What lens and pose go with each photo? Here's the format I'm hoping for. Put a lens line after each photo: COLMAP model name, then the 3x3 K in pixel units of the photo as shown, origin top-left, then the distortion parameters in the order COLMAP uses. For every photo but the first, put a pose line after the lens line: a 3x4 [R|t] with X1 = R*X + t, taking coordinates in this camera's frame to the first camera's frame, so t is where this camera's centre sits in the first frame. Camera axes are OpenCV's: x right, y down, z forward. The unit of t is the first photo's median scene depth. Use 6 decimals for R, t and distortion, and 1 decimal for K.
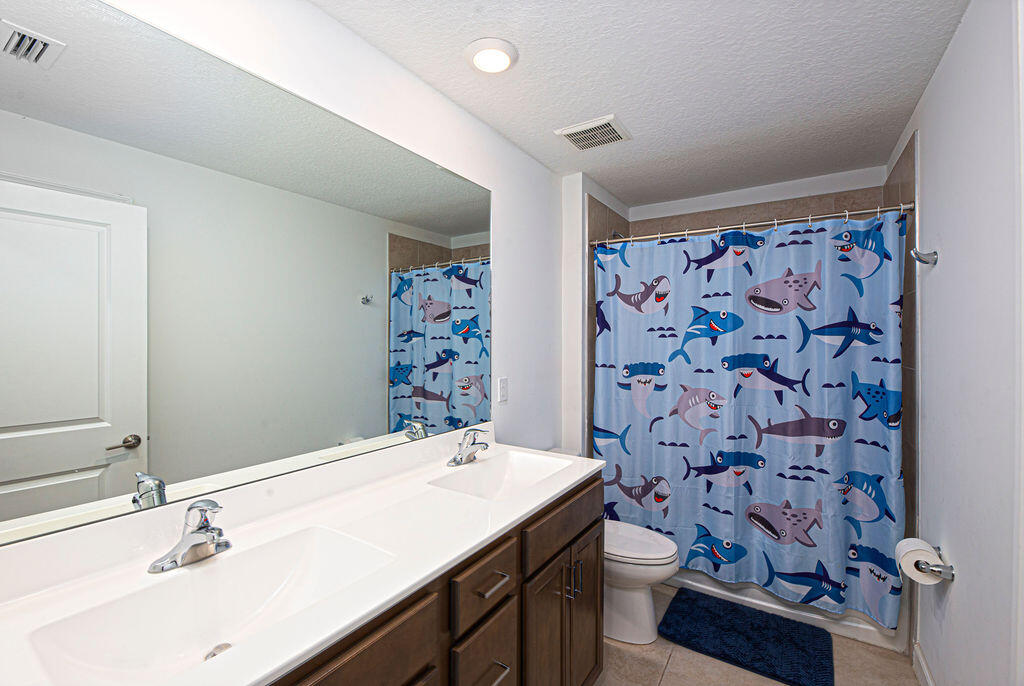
lens RADIAL K [[440.4, 0, 512.4], [0, 440.4, 340.3], [0, 0, 1]] dist [0.002080, 0.000154]
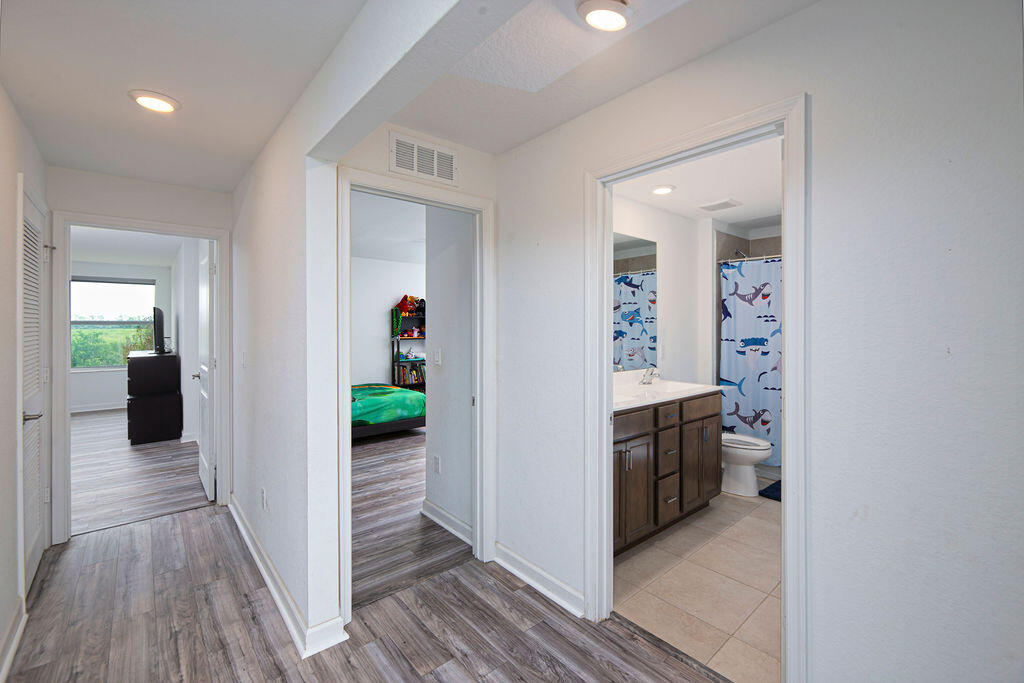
lens RADIAL K [[440.4, 0, 518.8], [0, 440.4, 324.2], [0, 0, 1]] dist [0.002080, 0.000154]
pose [[0.962568, -0.001408, -0.271035, -0.083652], [-0.000633, 0.999972, -0.007442, 0.013823], [0.271038, 0.007335, 0.962541, -0.731274]]
